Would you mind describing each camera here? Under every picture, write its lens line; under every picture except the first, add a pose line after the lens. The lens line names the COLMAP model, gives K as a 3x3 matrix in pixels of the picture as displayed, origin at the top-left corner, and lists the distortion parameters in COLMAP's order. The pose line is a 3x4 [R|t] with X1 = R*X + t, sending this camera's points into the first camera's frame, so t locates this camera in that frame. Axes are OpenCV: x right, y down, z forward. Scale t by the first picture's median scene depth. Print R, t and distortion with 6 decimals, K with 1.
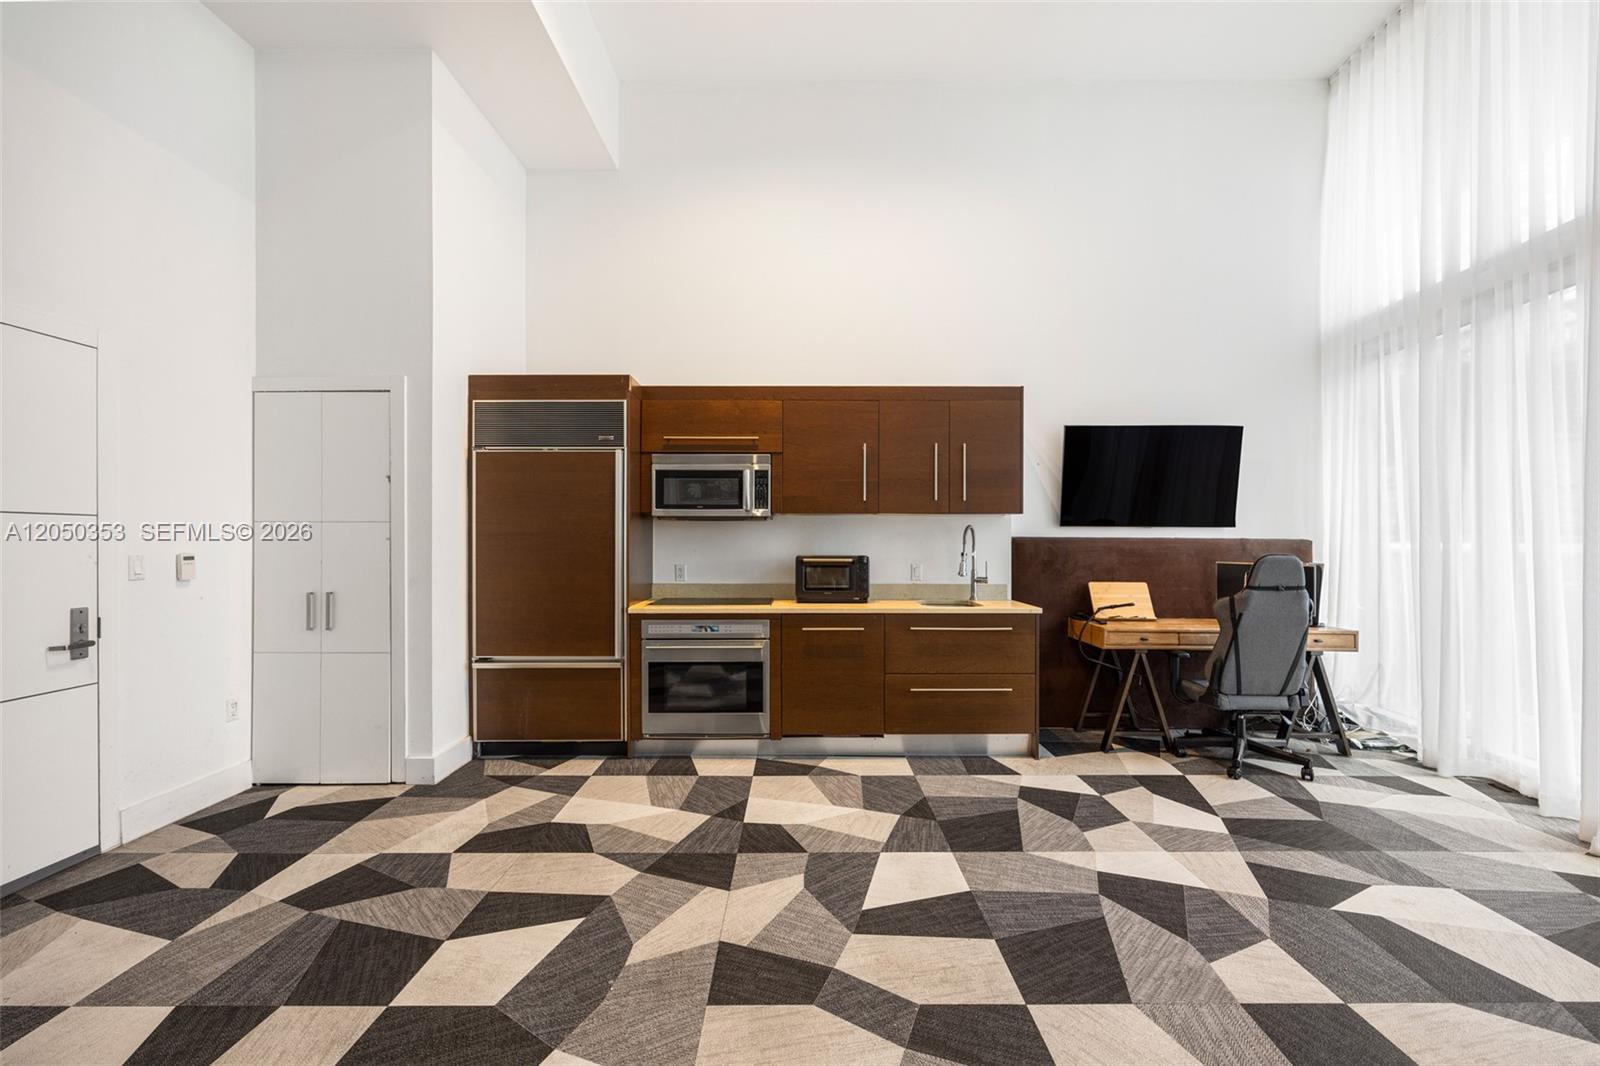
lens RADIAL K [[655.2, 0, 800.0], [0, 655.2, 533.0], [0, 0, 1]] dist [-0.001115, 0.000079]
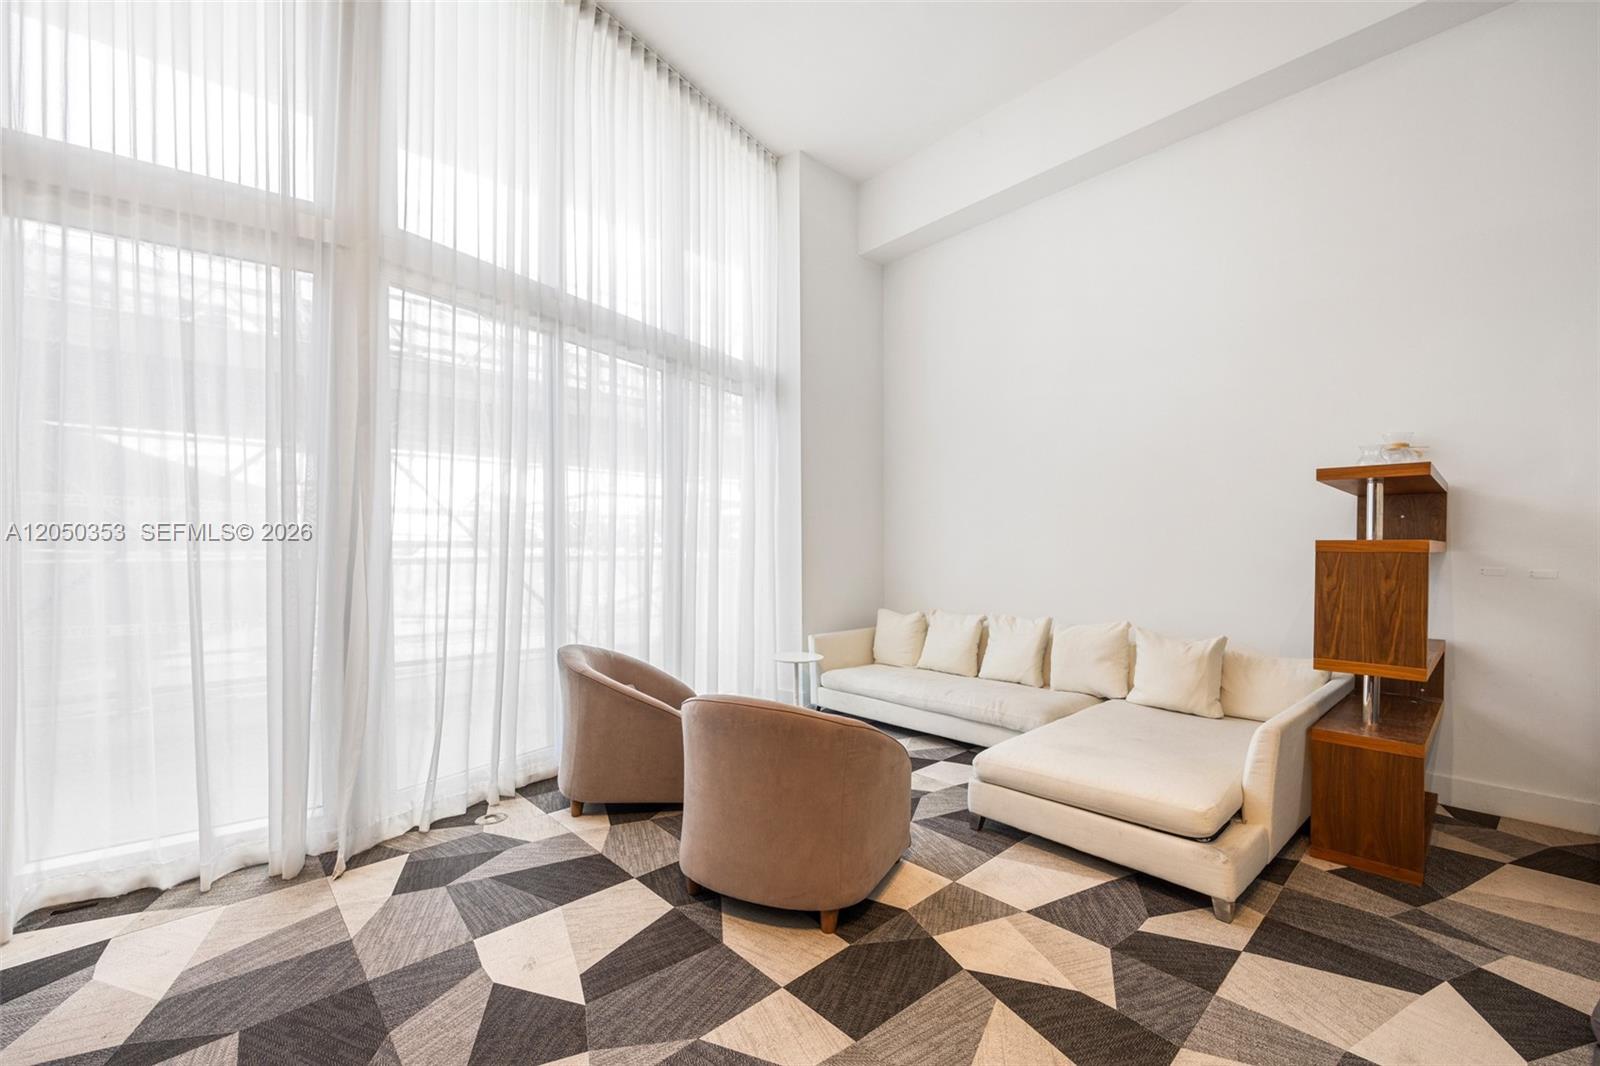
lens RADIAL K [[651.1, 0, 803.8], [0, 651.1, 553.9], [0, 0, 1]] dist [-0.001924, -0.000268]
pose [[-0.684343, 0.000300, 0.729160, 0.018791], [0.001370, 0.999999, 0.000875, 0.006626], [-0.729159, 0.001598, -0.684343, 0.855791]]
